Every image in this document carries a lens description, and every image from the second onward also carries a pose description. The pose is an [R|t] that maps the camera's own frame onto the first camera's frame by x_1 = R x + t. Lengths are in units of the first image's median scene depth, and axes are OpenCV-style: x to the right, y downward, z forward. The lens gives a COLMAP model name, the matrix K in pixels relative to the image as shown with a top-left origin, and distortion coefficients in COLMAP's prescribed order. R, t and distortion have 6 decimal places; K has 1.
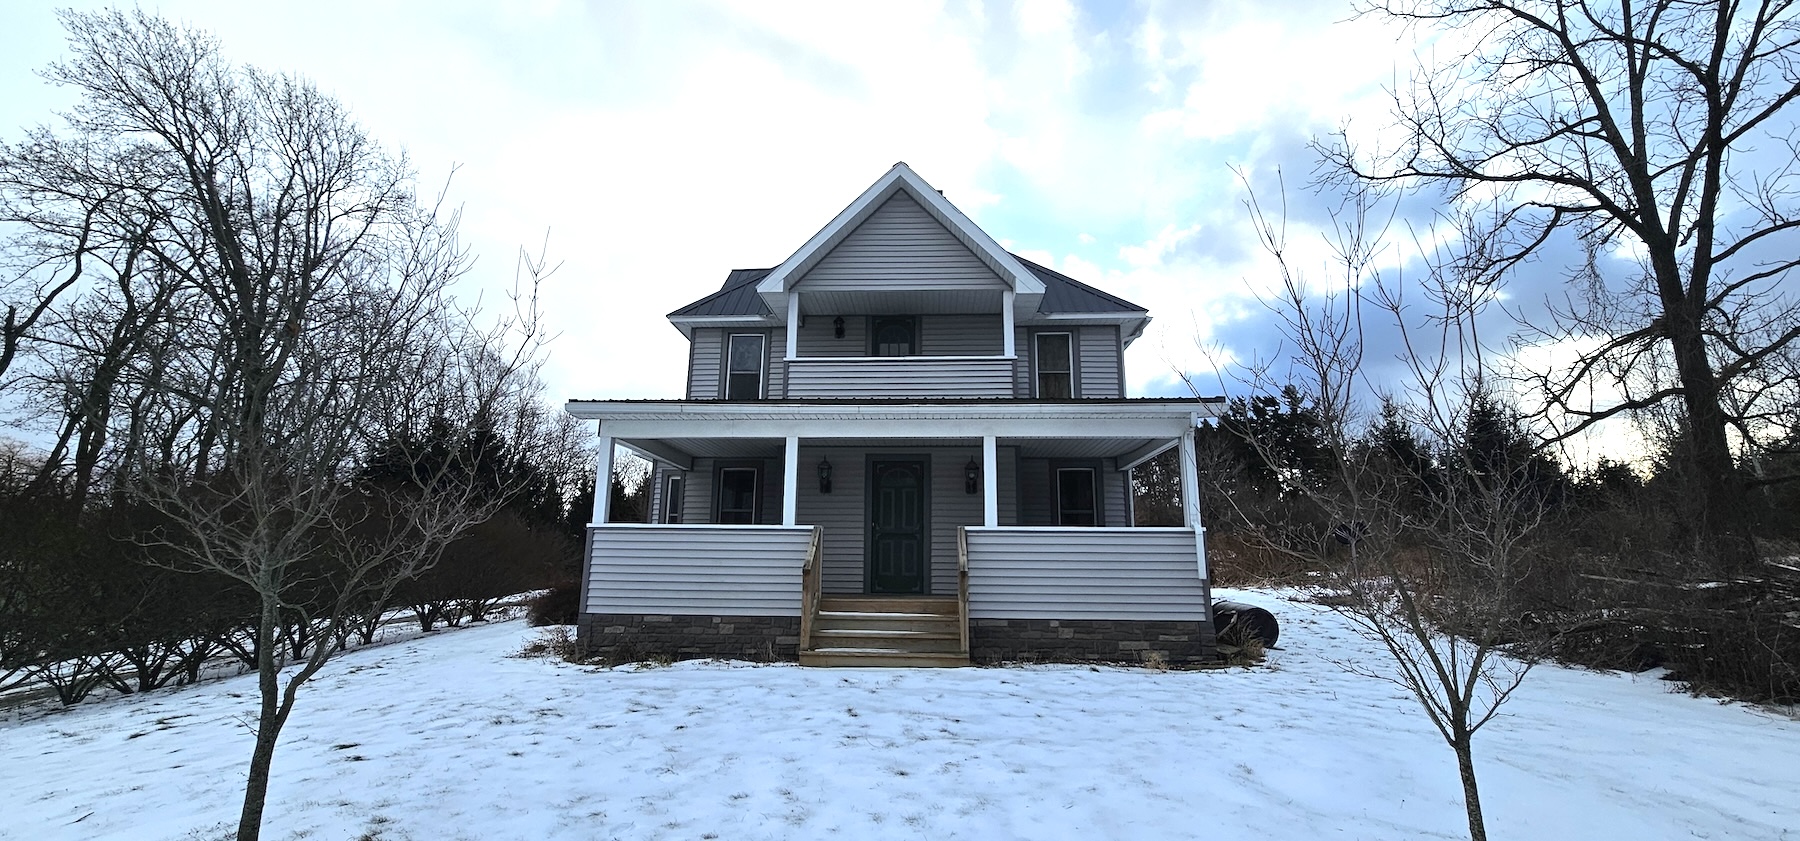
lens RADIAL K [[743.7, 0, 899.5], [0, 743.7, 418.1], [0, 0, 1]] dist [-0.001610, -0.000017]
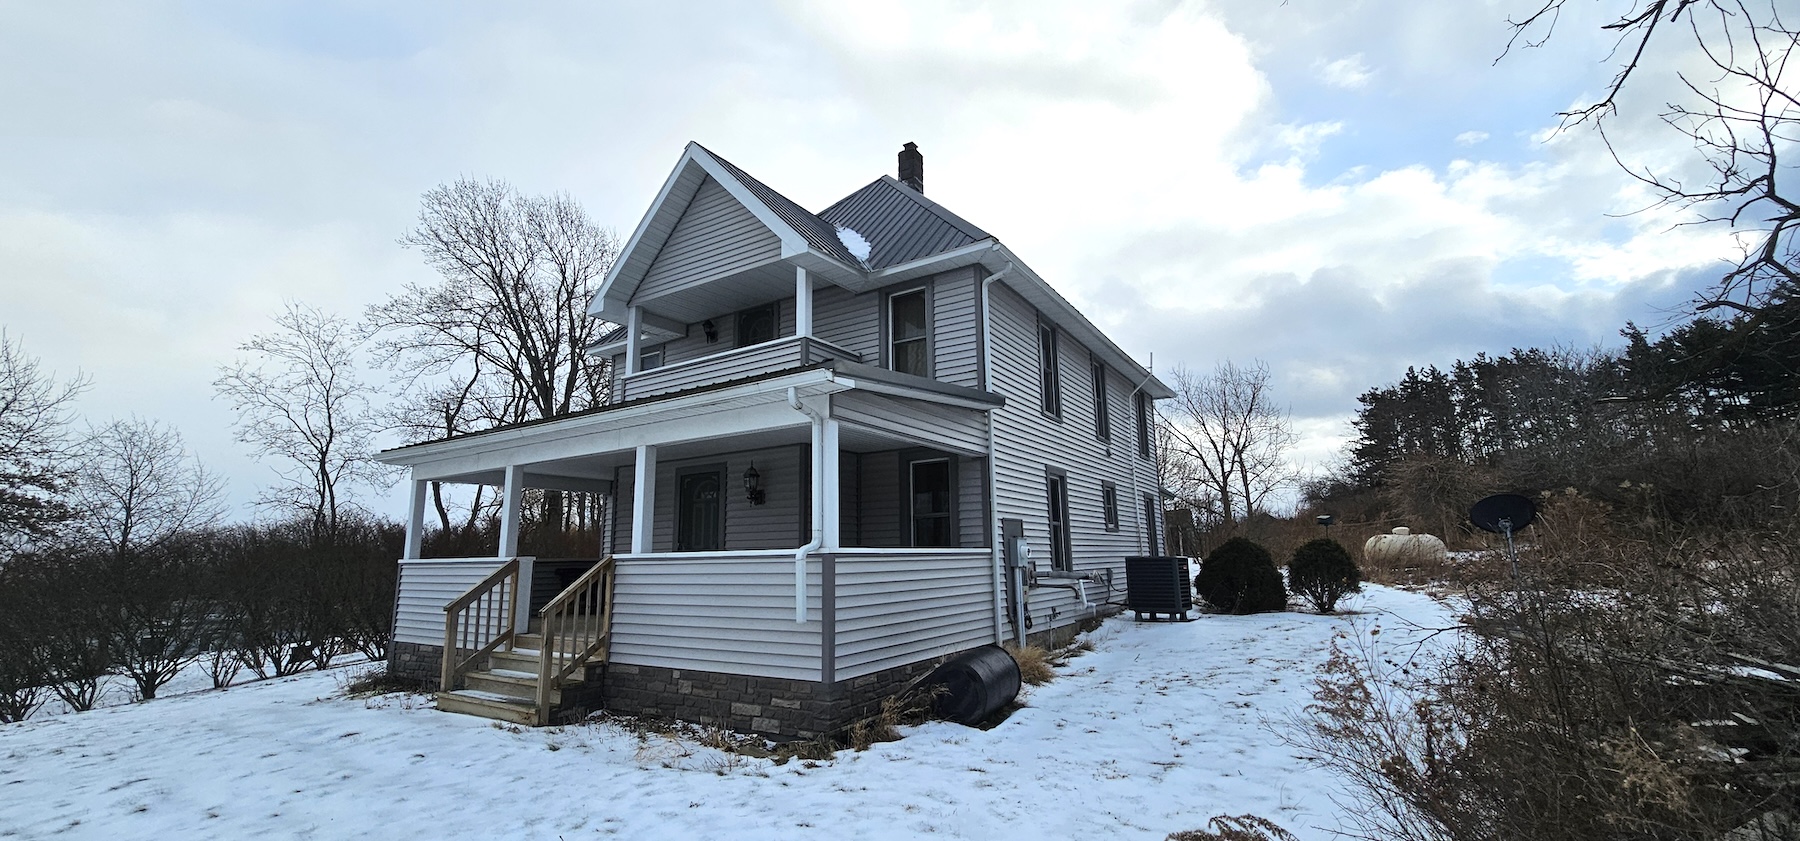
lens RADIAL K [[743.7, 0, 899.5], [0, 743.7, 416.0], [0, 0, 1]] dist [-0.001610, -0.000017]
pose [[0.864373, -0.118801, -0.488617, 0.775800], [0.125417, 0.991916, -0.019308, 0.043650], [0.486961, -0.044591, 0.872285, 0.400917]]
